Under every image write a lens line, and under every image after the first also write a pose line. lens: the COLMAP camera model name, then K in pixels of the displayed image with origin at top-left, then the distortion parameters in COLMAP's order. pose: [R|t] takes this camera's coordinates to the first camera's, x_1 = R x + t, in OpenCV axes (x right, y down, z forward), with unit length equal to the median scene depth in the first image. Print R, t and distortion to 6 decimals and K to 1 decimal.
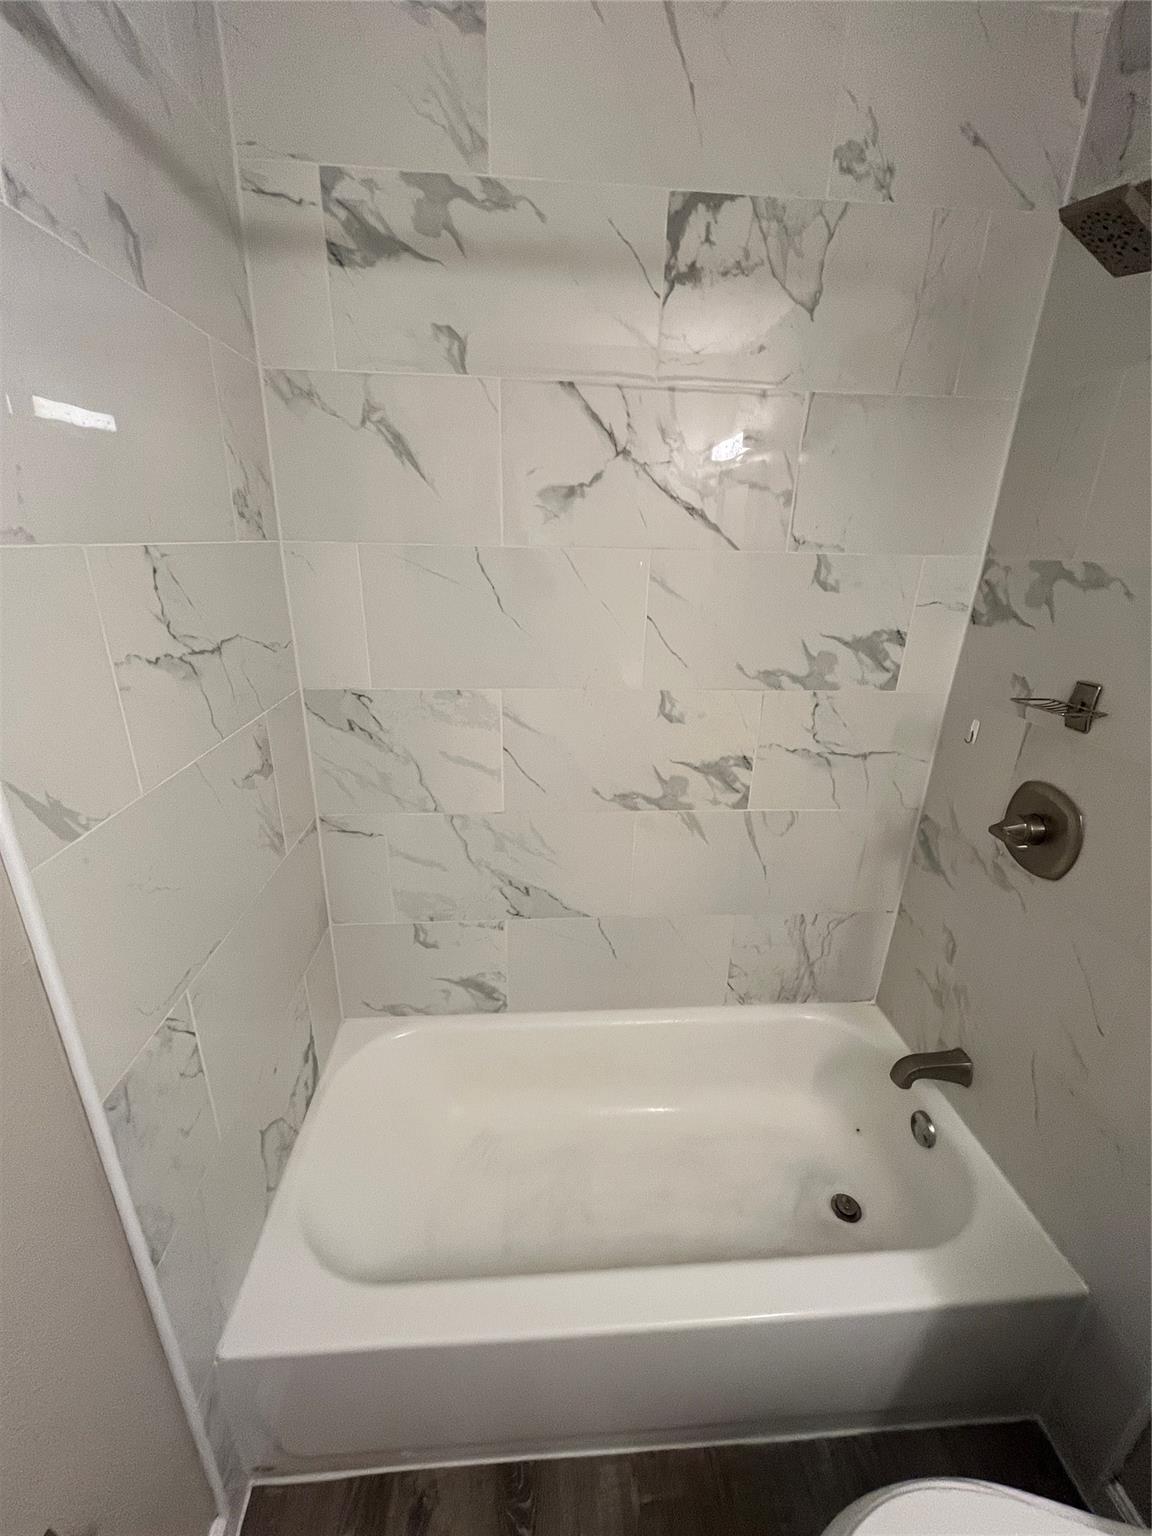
lens RADIAL K [[622.6, 0, 576.0], [0, 622.6, 768.0], [0, 0, 1]] dist [-0.002521, -0.000491]
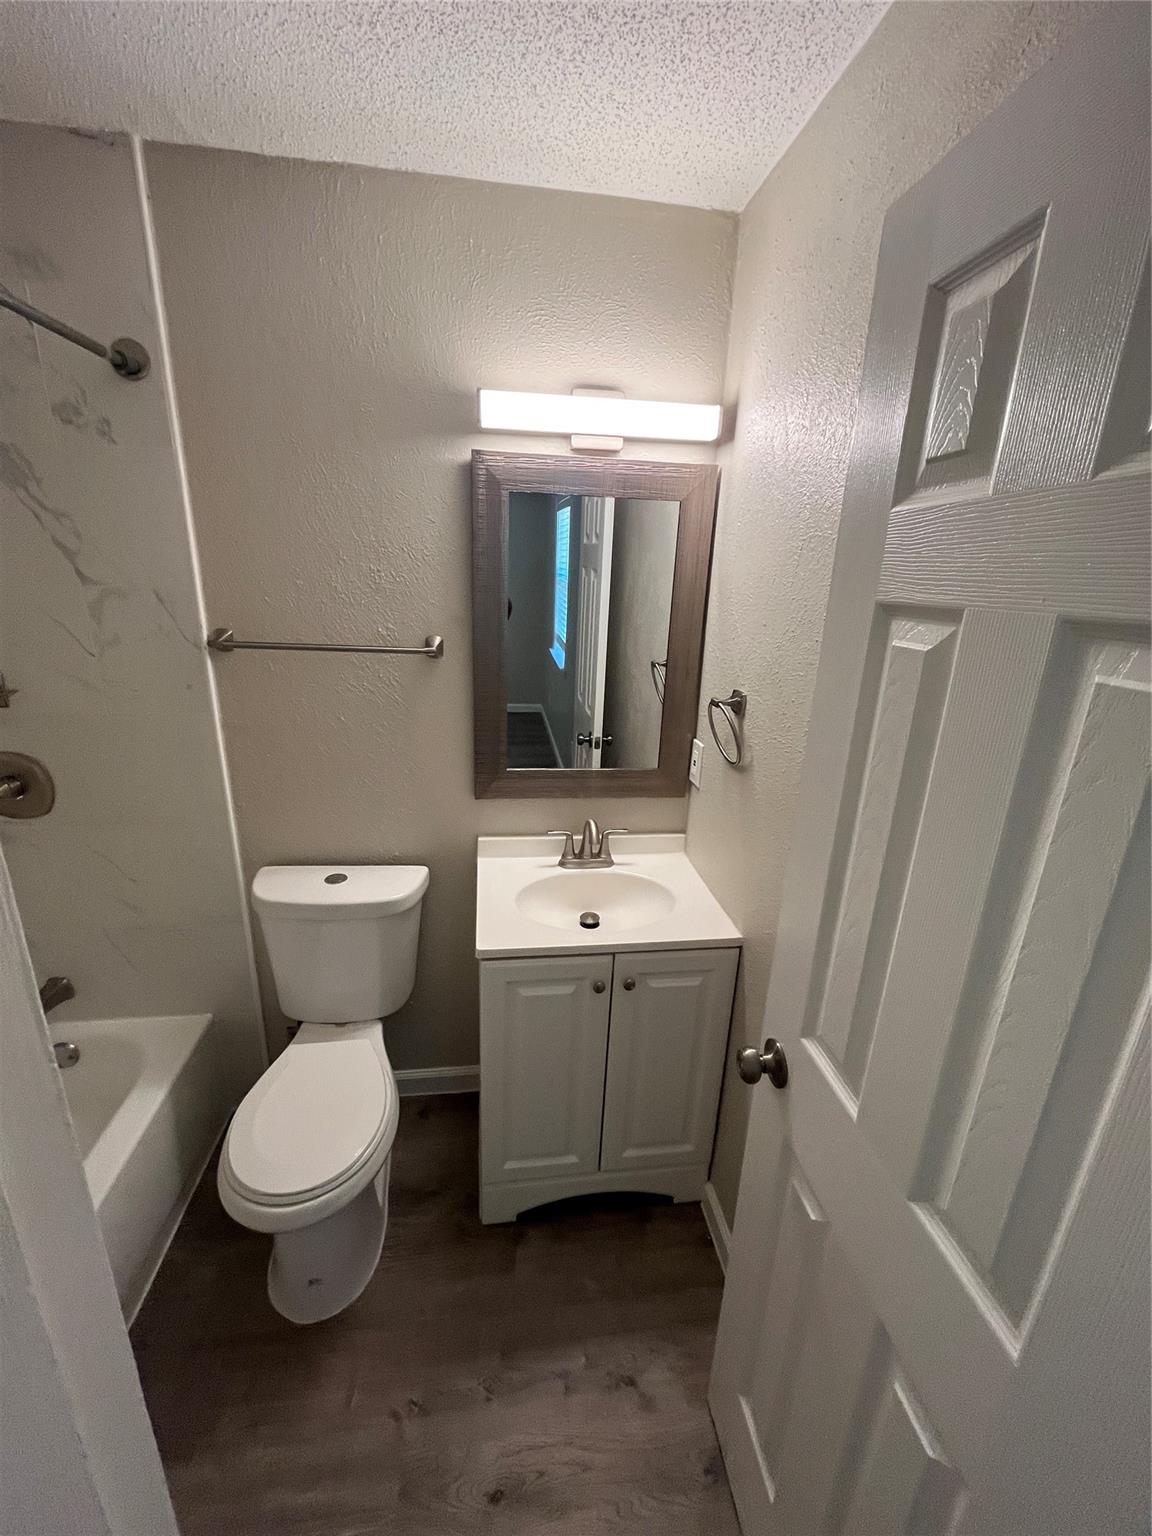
lens RADIAL K [[622.6, 0, 576.0], [0, 622.6, 768.0], [0, 0, 1]] dist [-0.002521, -0.000491]
pose [[-0.049337, -0.330709, 0.942442, -0.556491], [0.311284, 0.891502, 0.329130, 0.002610], [-0.949035, 0.309605, 0.058960, -0.225777]]
